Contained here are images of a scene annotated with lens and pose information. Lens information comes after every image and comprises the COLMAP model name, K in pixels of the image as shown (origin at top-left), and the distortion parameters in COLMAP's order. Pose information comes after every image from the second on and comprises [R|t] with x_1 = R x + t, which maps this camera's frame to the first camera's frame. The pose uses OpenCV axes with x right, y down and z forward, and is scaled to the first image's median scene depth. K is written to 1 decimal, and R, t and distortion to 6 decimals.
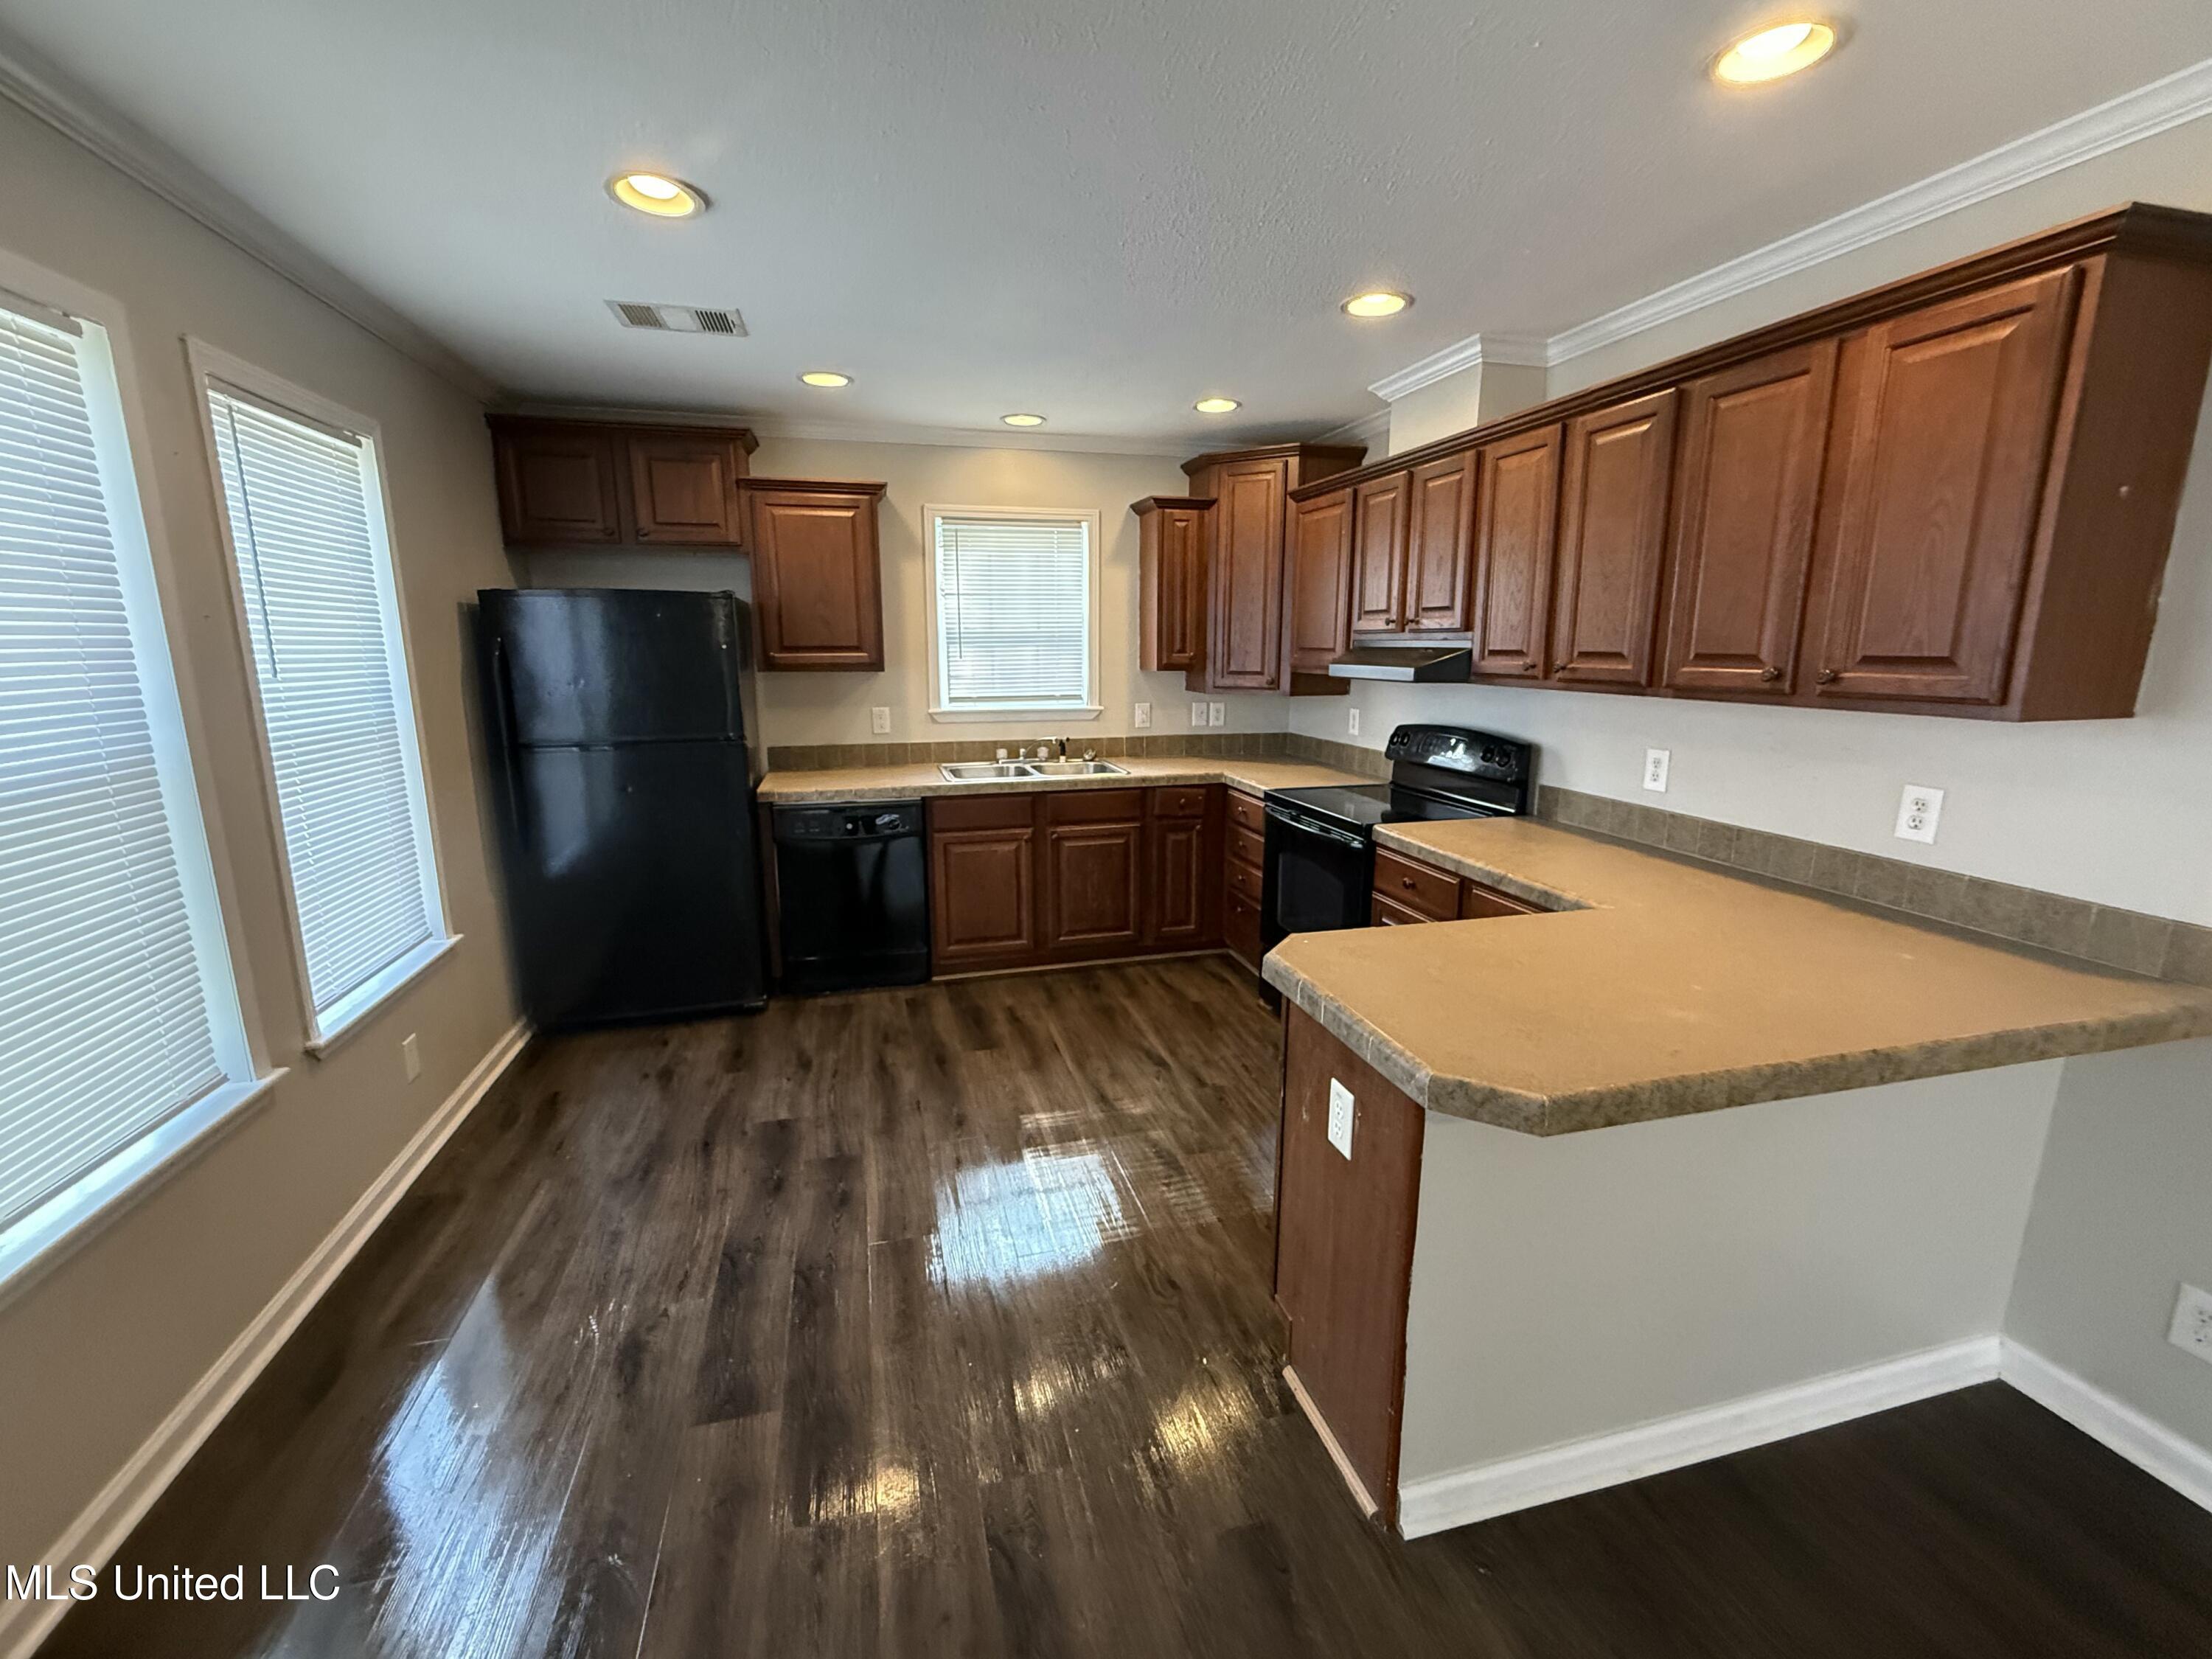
lens RADIAL K [[931.2, 0, 1101.0], [0, 931.2, 835.2], [0, 0, 1]] dist [0.002732, -0.000545]
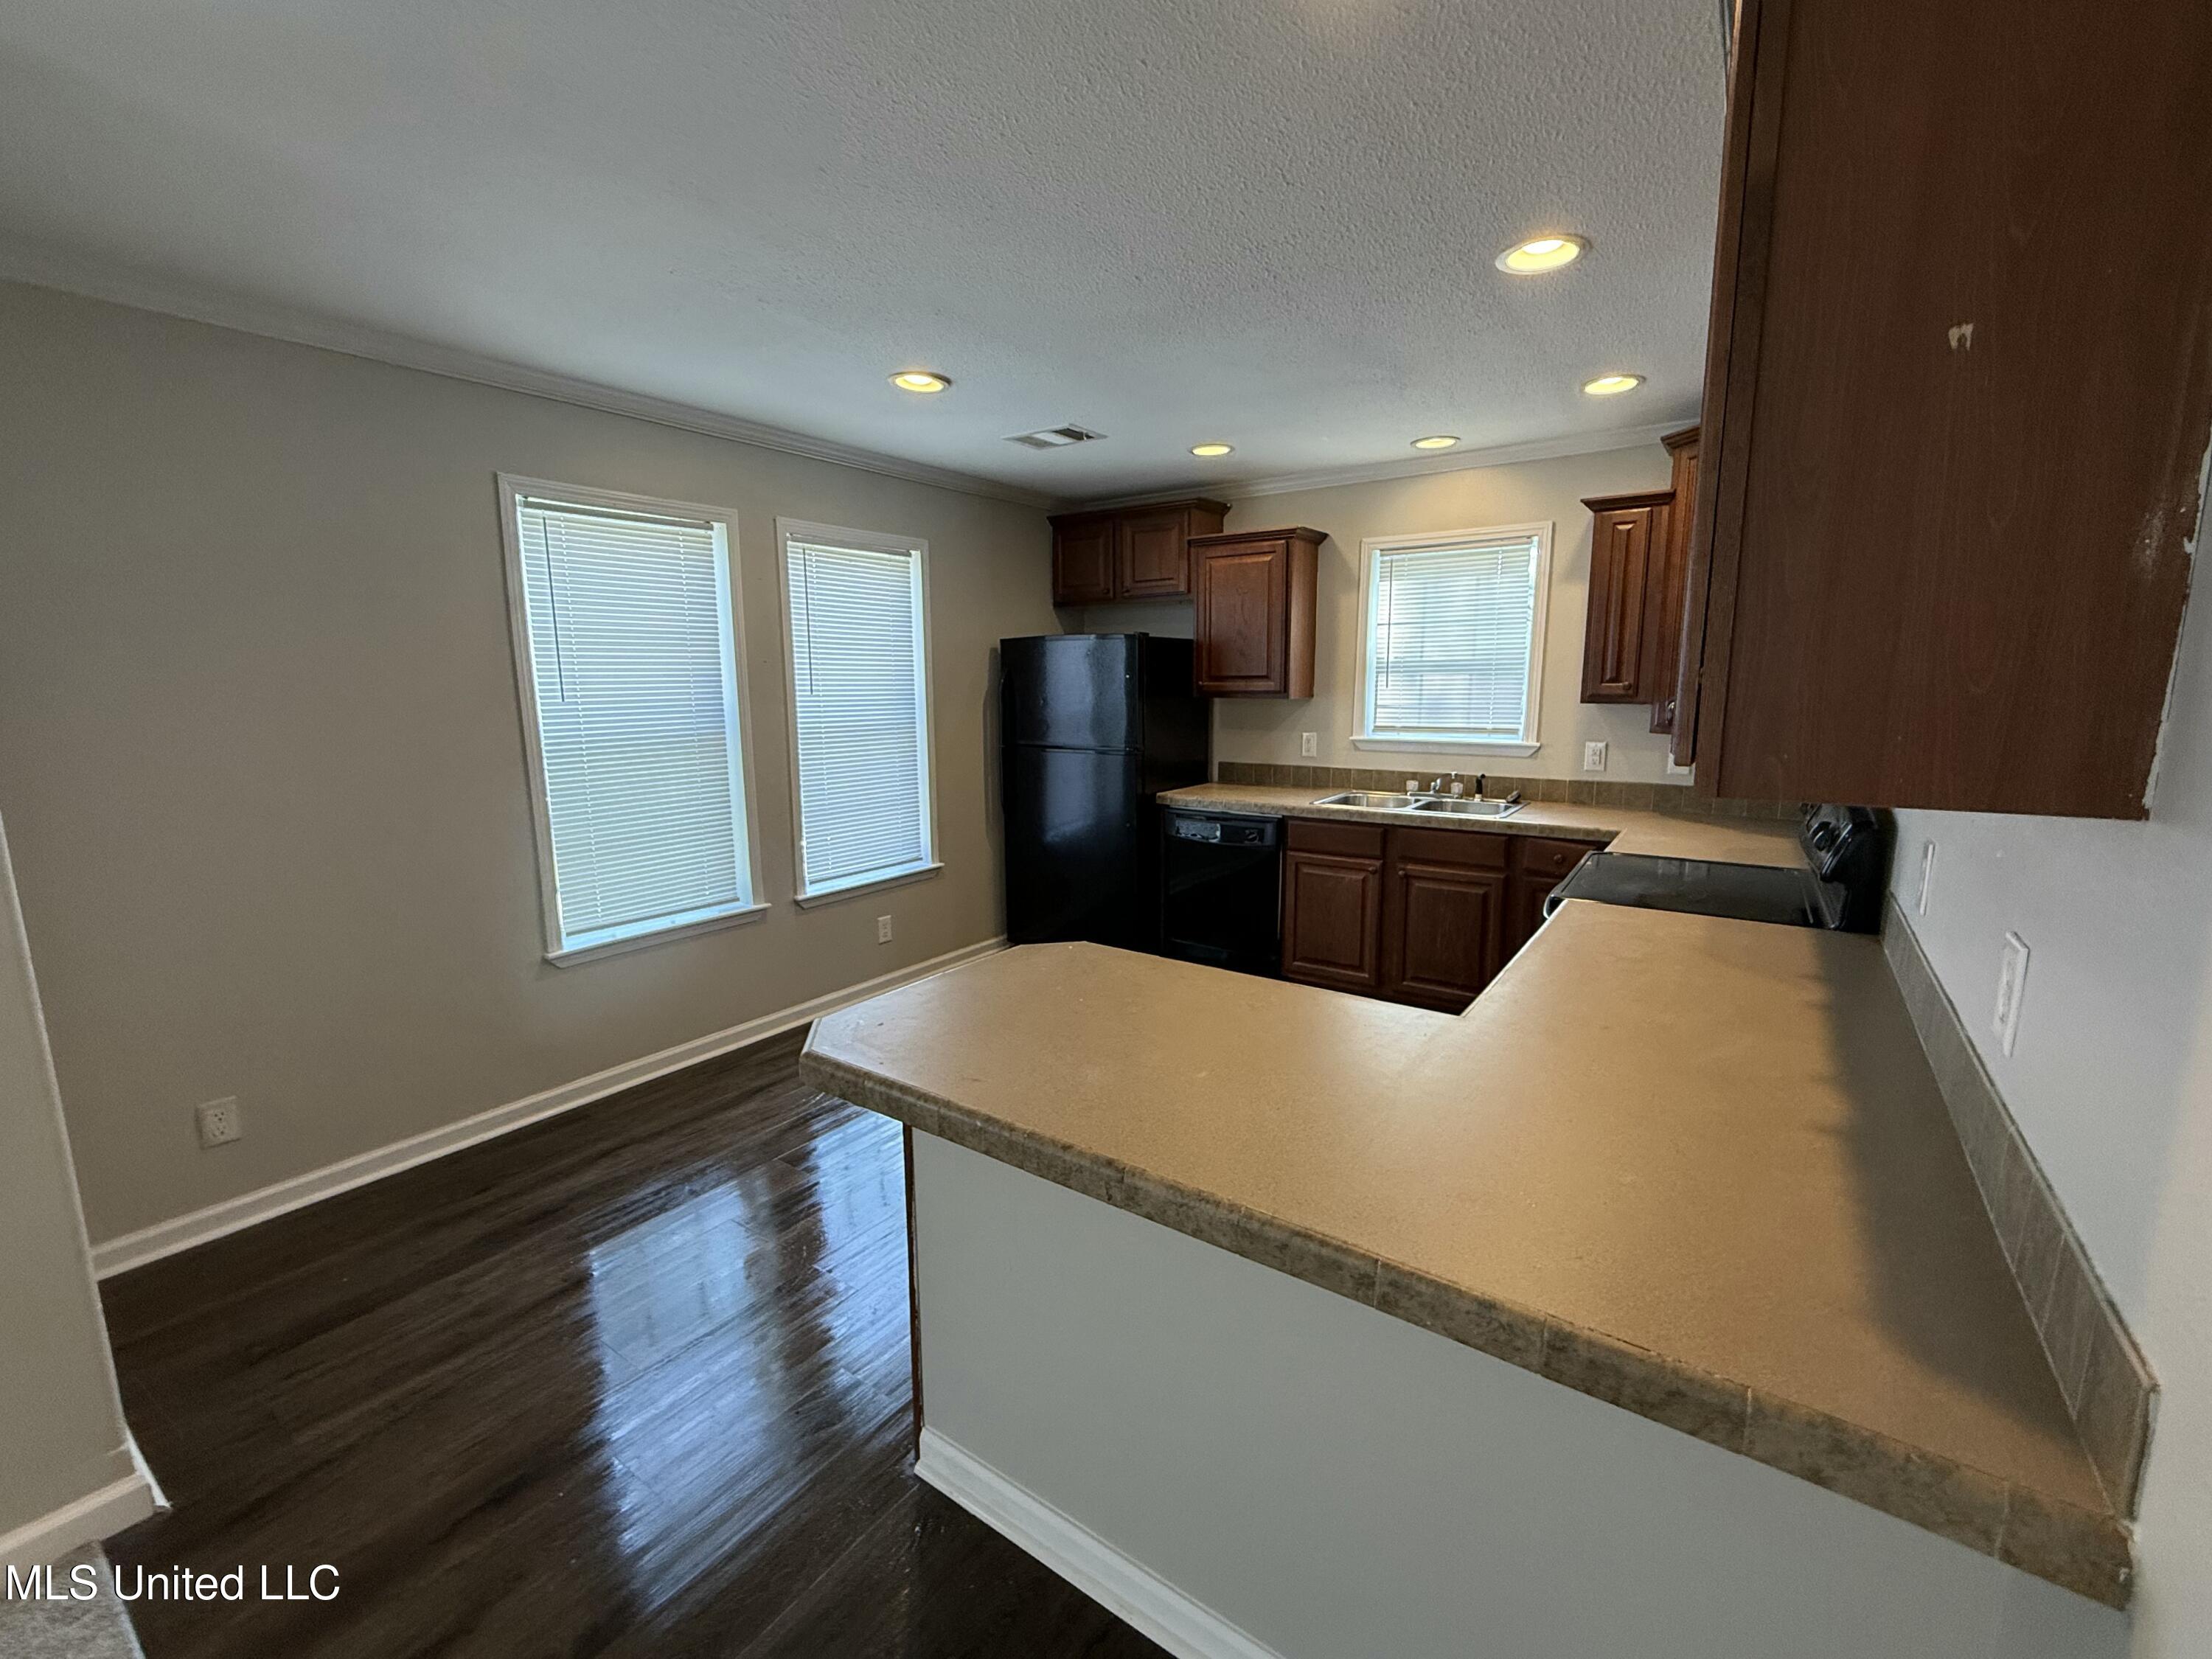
lens RADIAL K [[931.2, 0, 1106.9], [0, 931.2, 830.0], [0, 0, 1]] dist [0.002732, -0.000545]
pose [[0.642389, 0.123420, -0.756375, 0.469532], [-0.151367, 0.987938, 0.032649, -0.027626], [0.751281, 0.093517, 0.653323, 0.143998]]
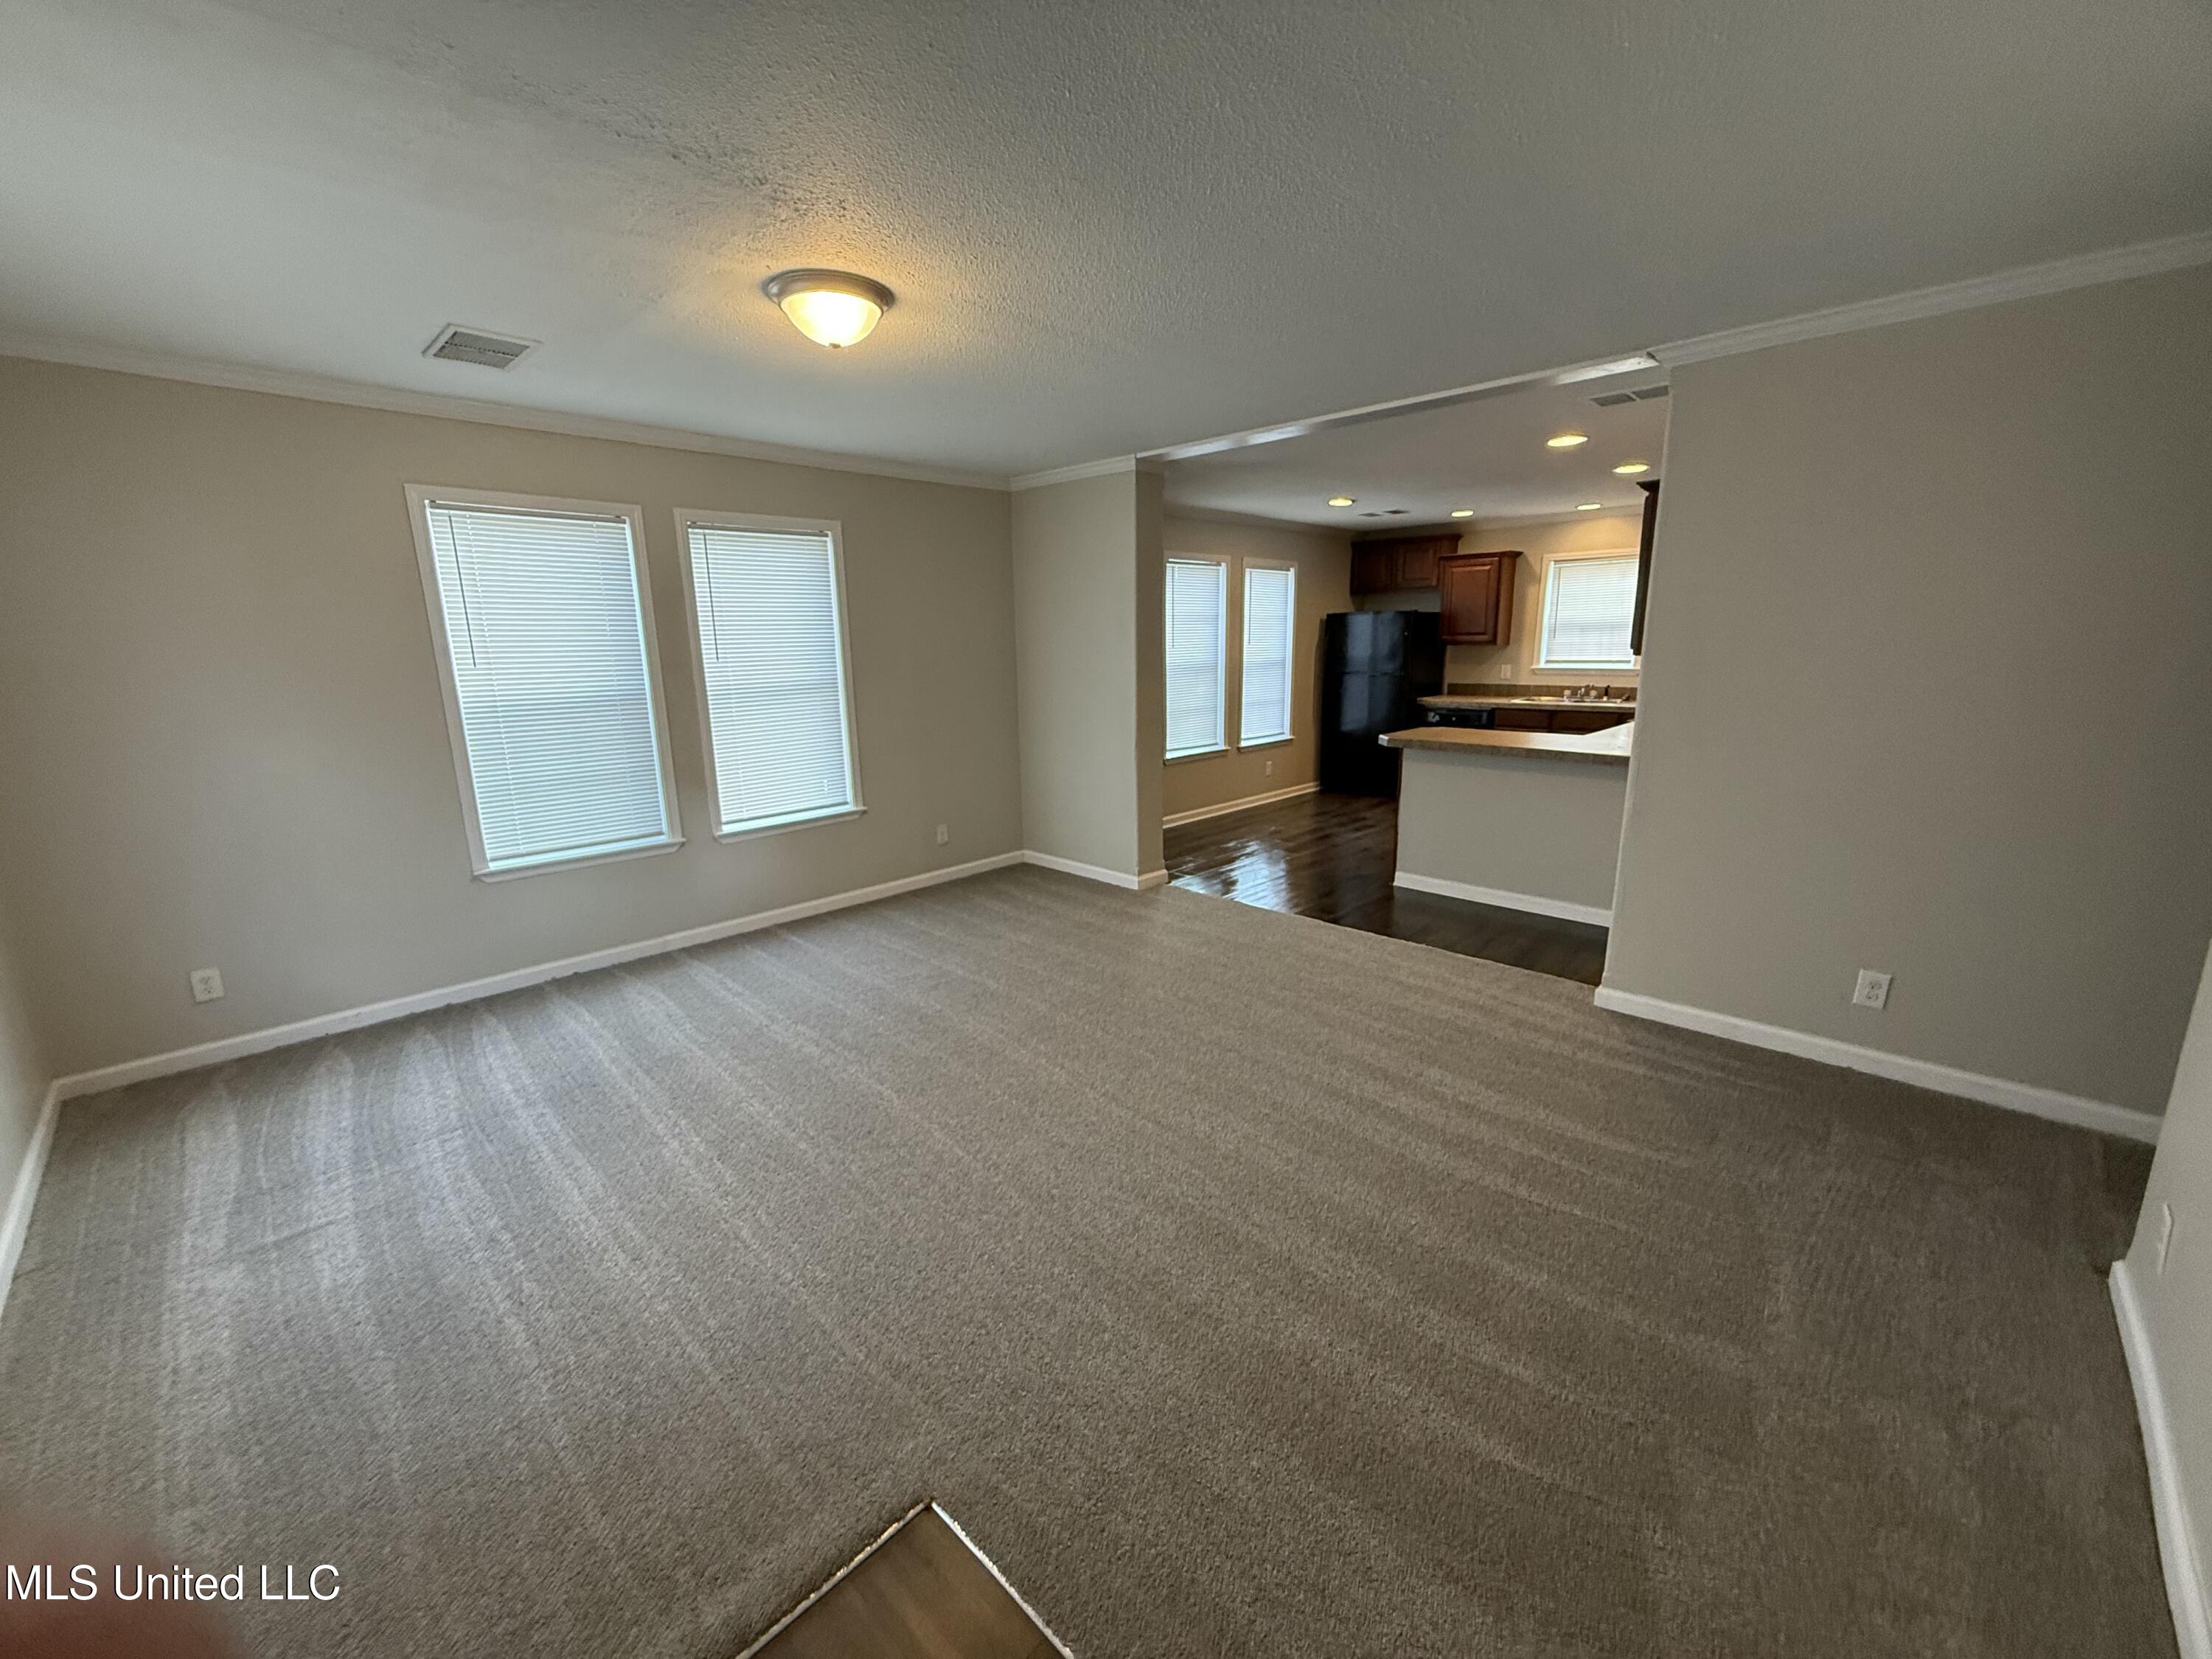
lens RADIAL K [[877.7, 0, 1104.6], [0, 877.7, 827.1], [0, 0, 1]] dist [-0.001359, -0.000027]
pose [[0.514371, 0.174508, -0.839625, 0.964260], [-0.158809, 0.981526, 0.106712, 0.135491], [0.842735, 0.078450, 0.532581, -0.657668]]
